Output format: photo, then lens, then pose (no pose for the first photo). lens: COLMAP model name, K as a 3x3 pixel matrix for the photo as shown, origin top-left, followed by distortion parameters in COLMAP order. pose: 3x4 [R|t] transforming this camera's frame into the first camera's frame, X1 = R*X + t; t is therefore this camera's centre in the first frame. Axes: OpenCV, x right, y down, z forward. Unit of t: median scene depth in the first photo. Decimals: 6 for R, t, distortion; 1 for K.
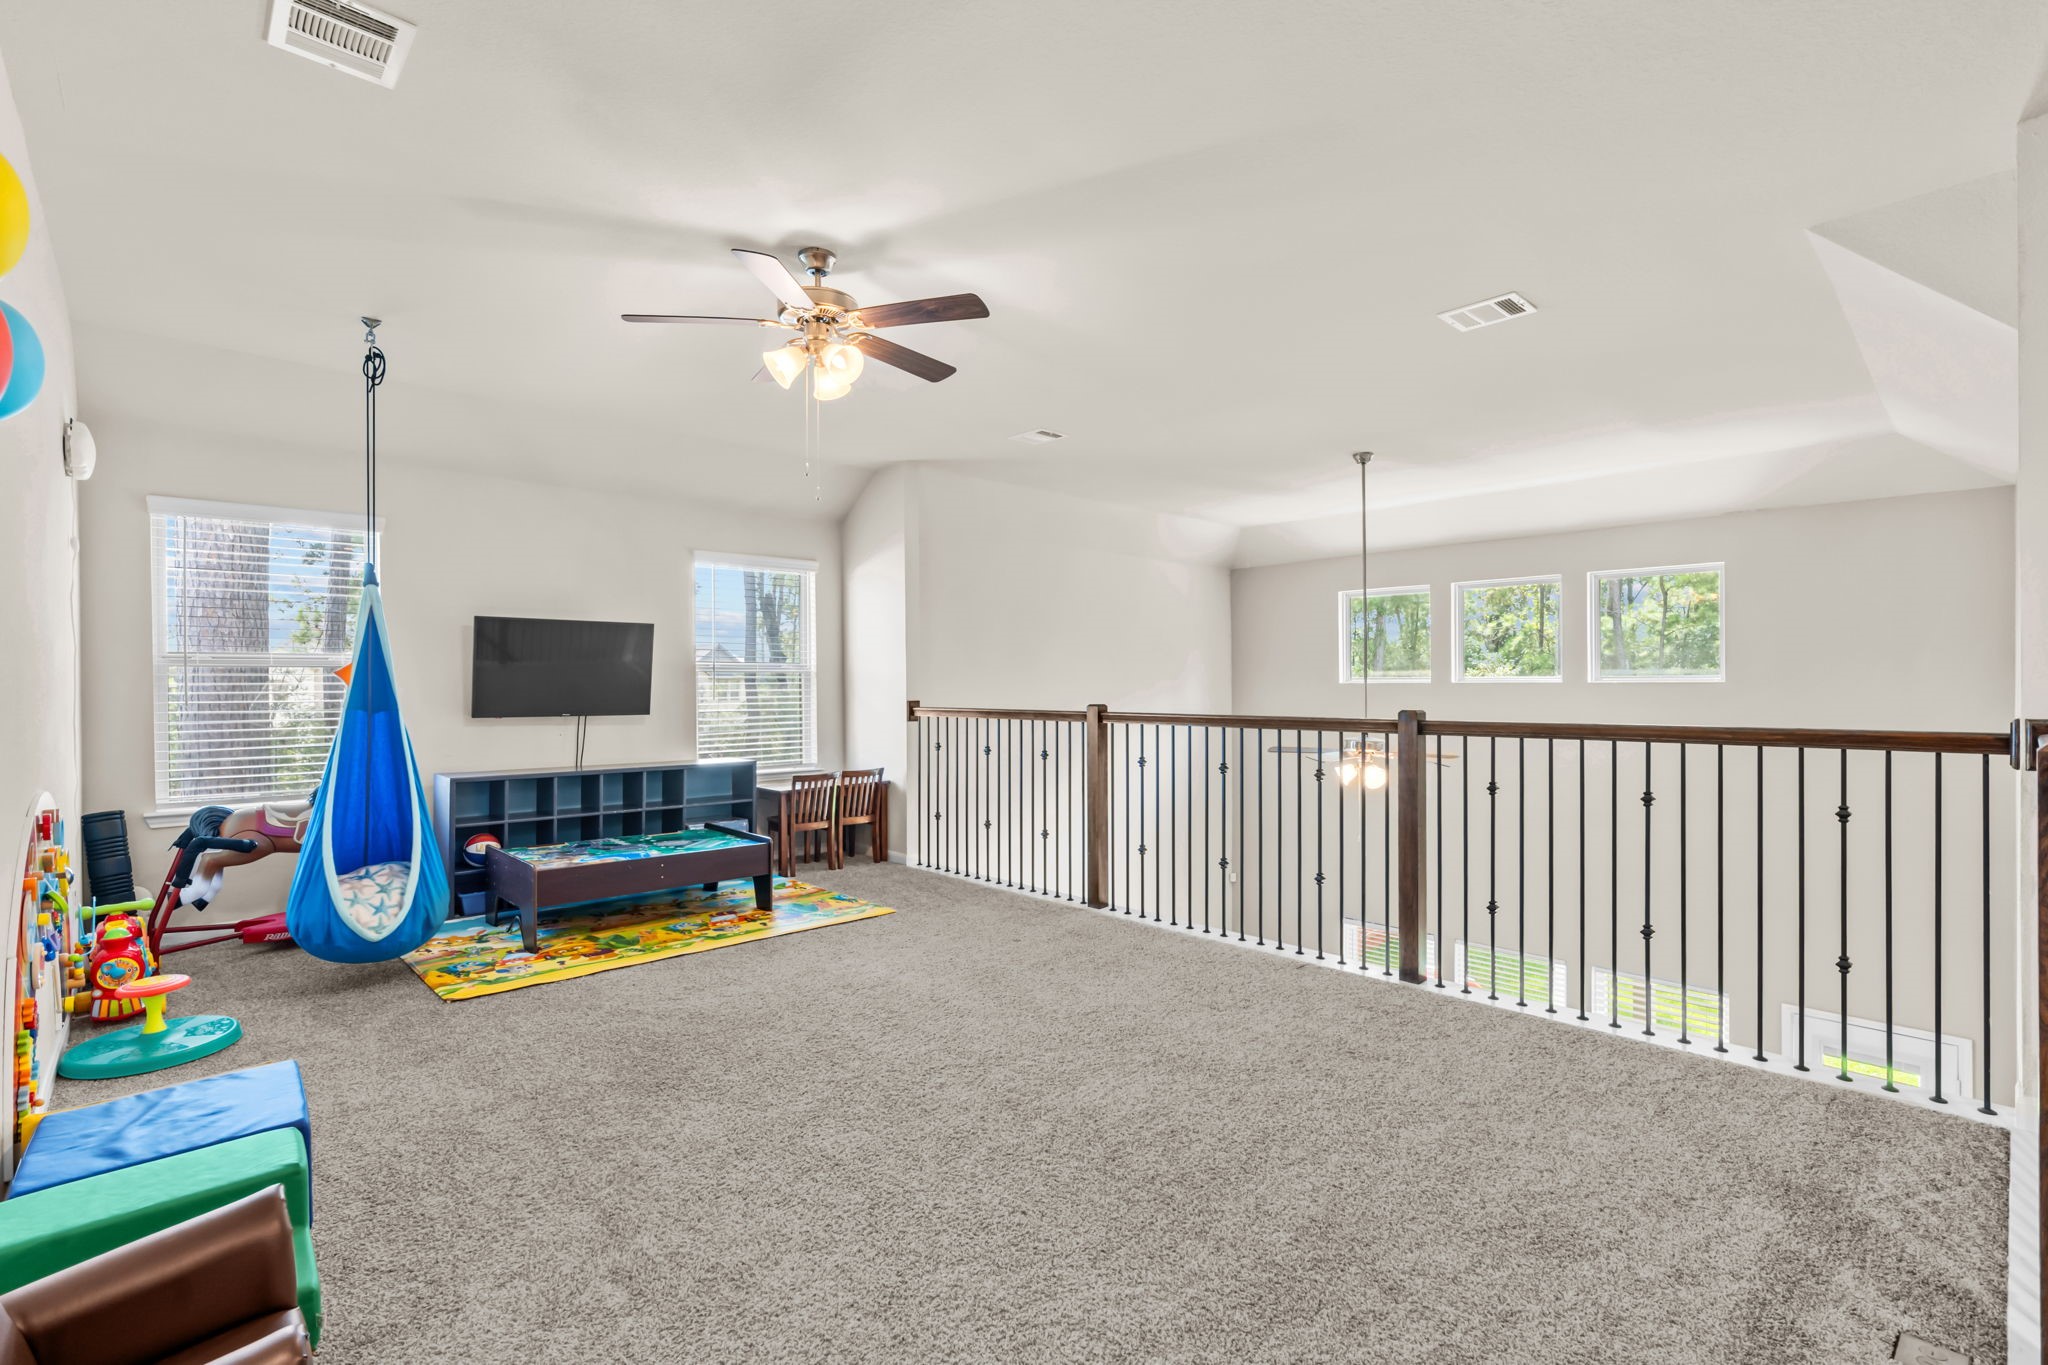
lens RADIAL K [[927.3, 0, 1022.6], [0, 927.3, 688.6], [0, 0, 1]] dist [-0.000390, 0.000700]
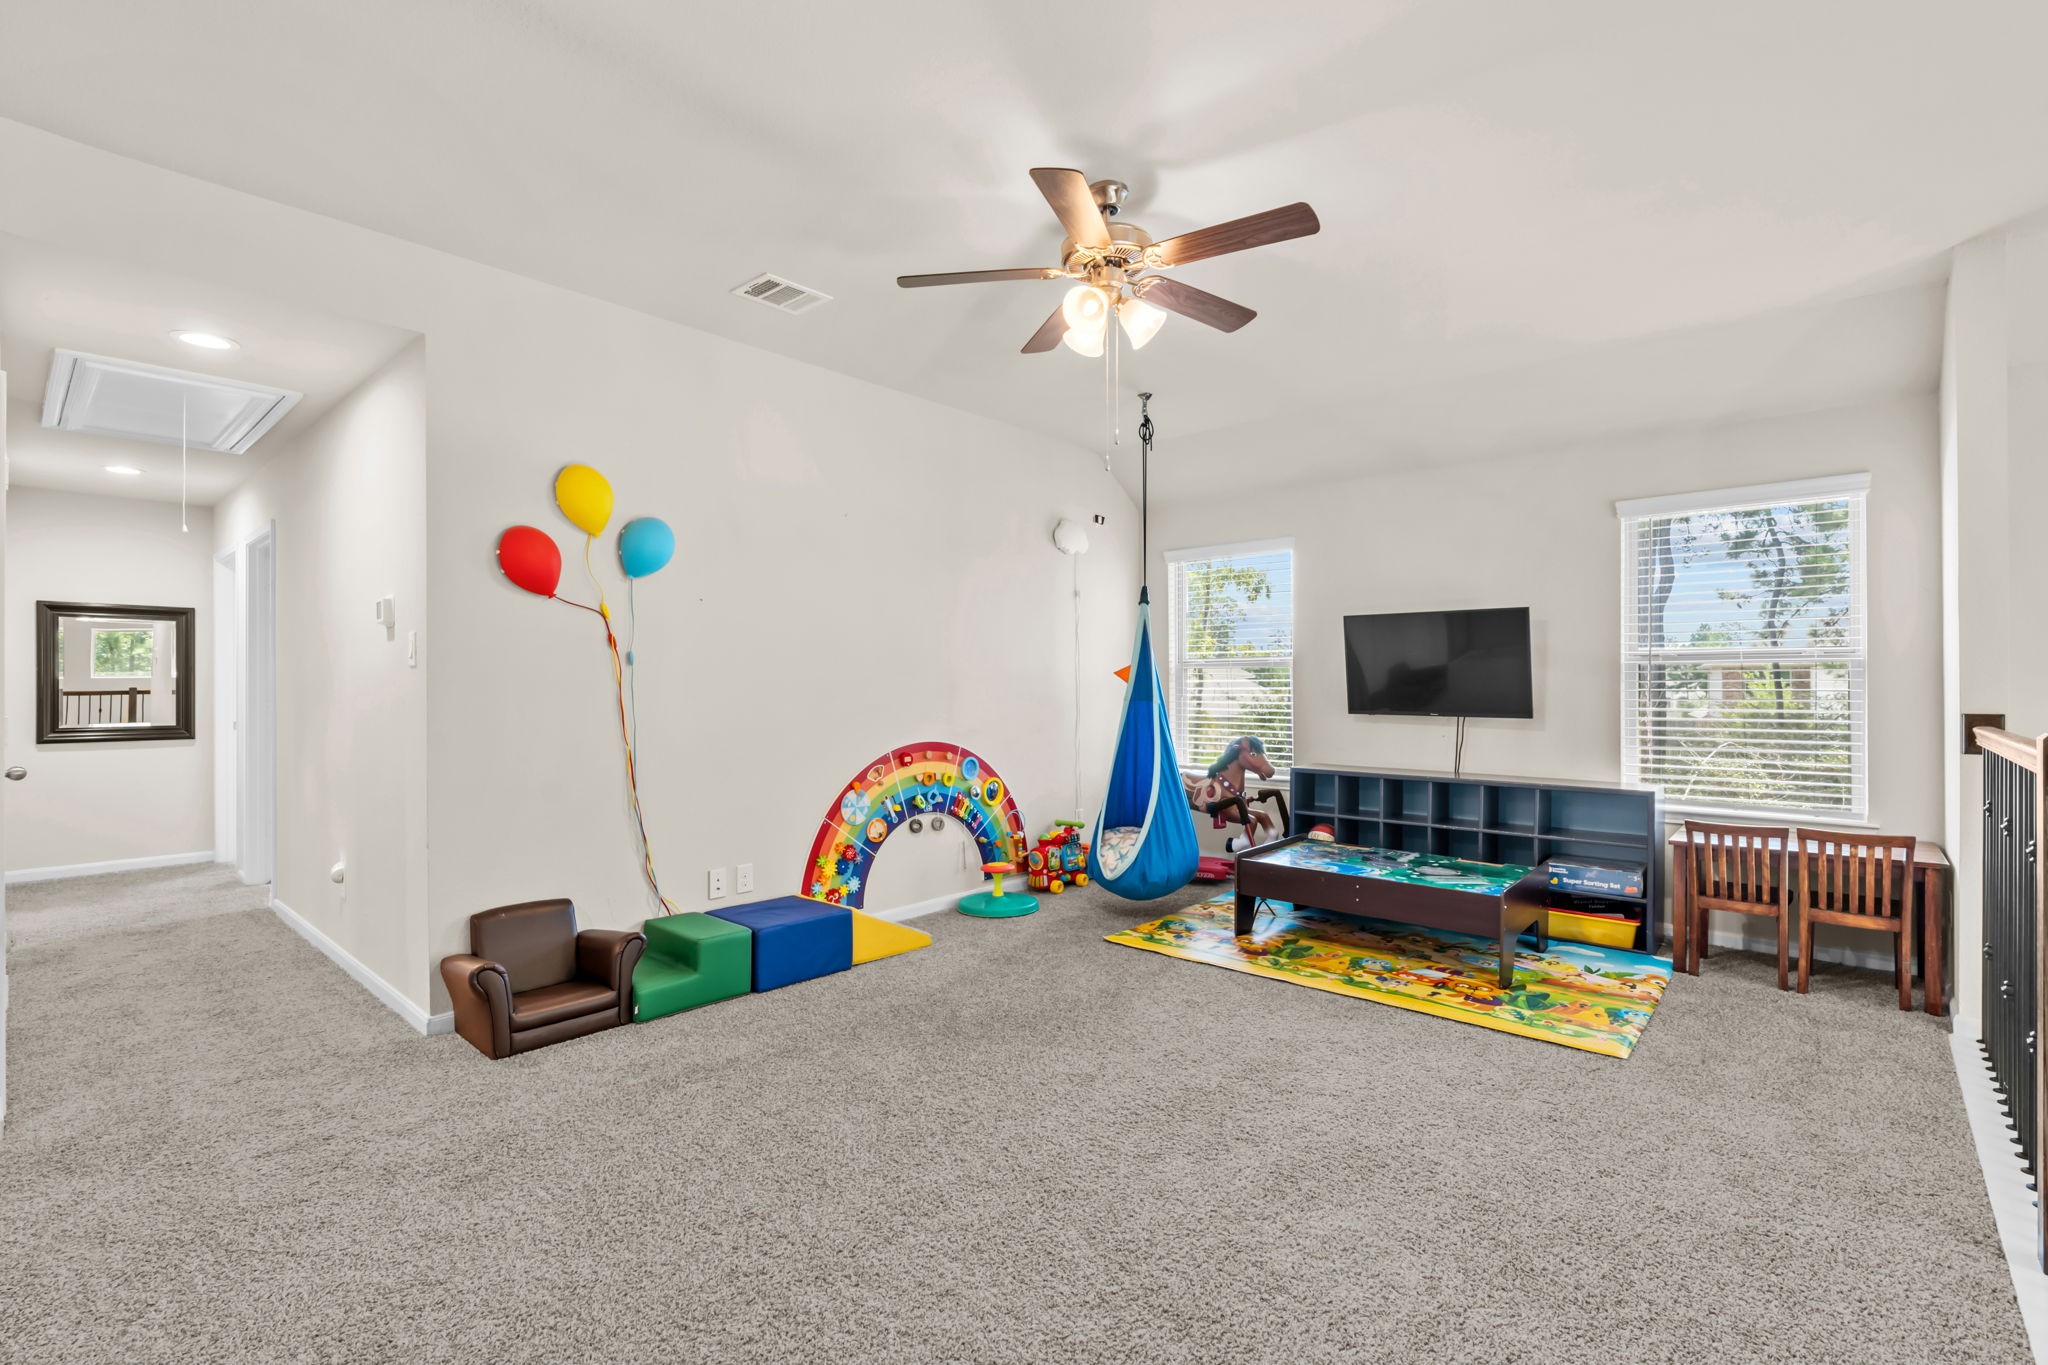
lens RADIAL K [[927.3, 0, 1022.6], [0, 927.3, 688.6], [0, 0, 1]] dist [-0.000390, 0.000700]
pose [[0.094182, 0.005519, -0.995540, 0.471803], [-0.004490, 0.999977, 0.005119, -0.000989], [0.995545, 0.003988, 0.094205, 0.615624]]
